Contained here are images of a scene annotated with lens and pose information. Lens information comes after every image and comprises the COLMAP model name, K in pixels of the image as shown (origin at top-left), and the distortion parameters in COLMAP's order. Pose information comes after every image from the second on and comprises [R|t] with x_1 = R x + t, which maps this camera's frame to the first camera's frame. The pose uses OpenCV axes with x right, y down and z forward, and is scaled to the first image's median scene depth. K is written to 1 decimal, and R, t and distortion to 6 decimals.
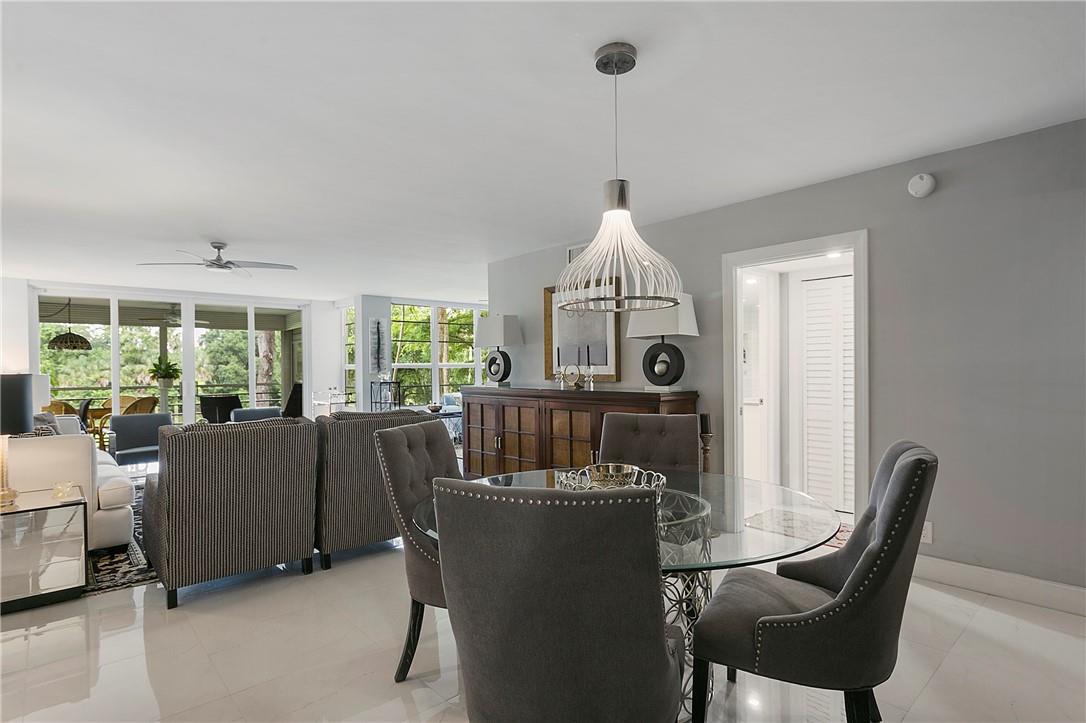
lens RADIAL K [[539.1, 0, 522.5], [0, 539.1, 367.2], [0, 0, 1]] dist [-0.007159, -0.000274]
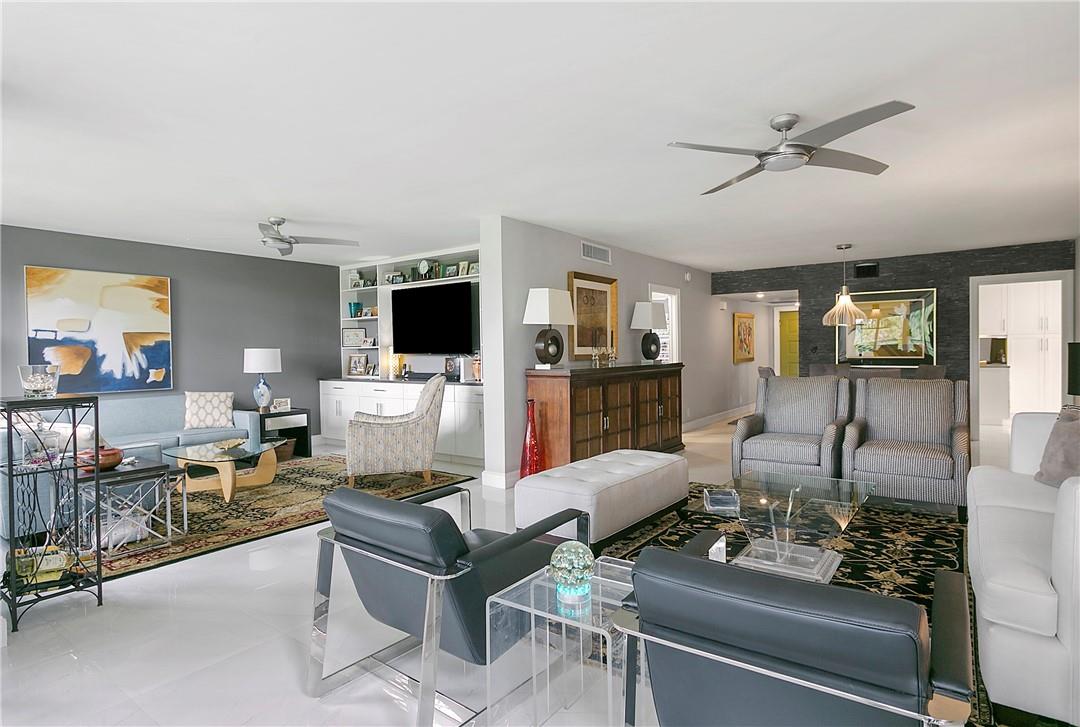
lens RADIAL K [[603.6, 0, 540.6], [0, 603.6, 359.2], [0, 0, 1]] dist [0.000495, 0.004204]
pose [[-0.229471, -0.002987, 0.973311, -0.678110], [0.018744, 0.999796, 0.007487, 0.007996], [-0.973135, 0.019962, -0.229369, 0.841601]]
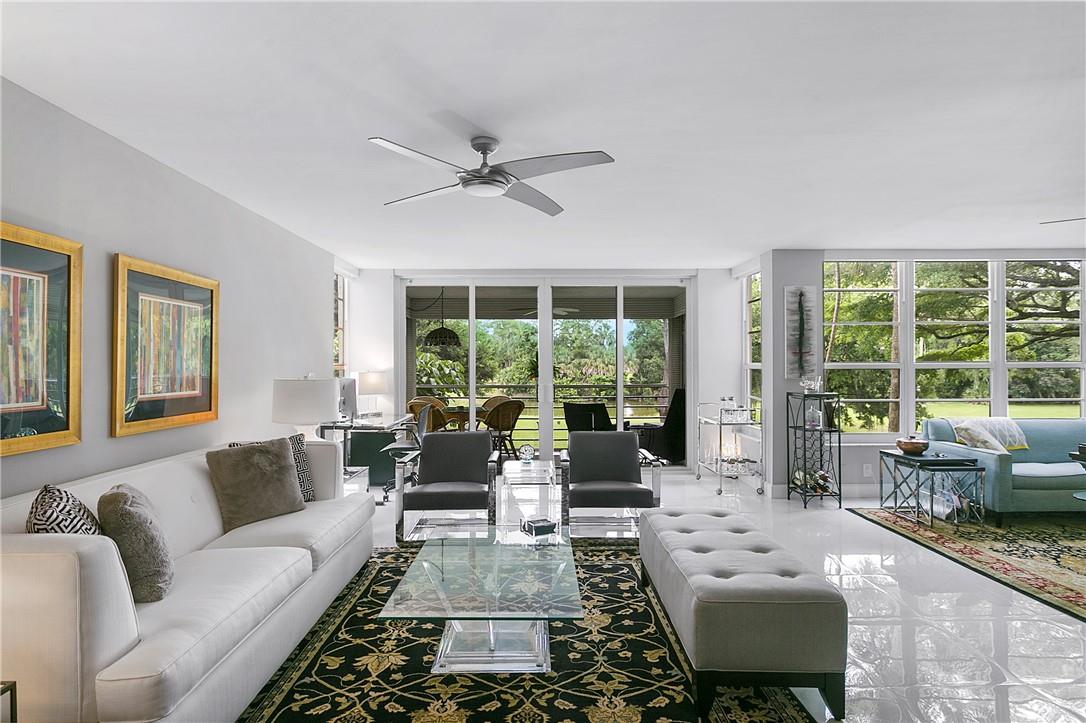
lens RADIAL K [[539.1, 0, 540.5], [0, 539.1, 365.4], [0, 0, 1]] dist [-0.007159, -0.000274]
pose [[0.759599, 0.010873, -0.650301, -0.096444], [-0.006066, 0.999935, 0.009633, -0.007167], [0.650363, -0.003372, 0.759616, 0.351894]]
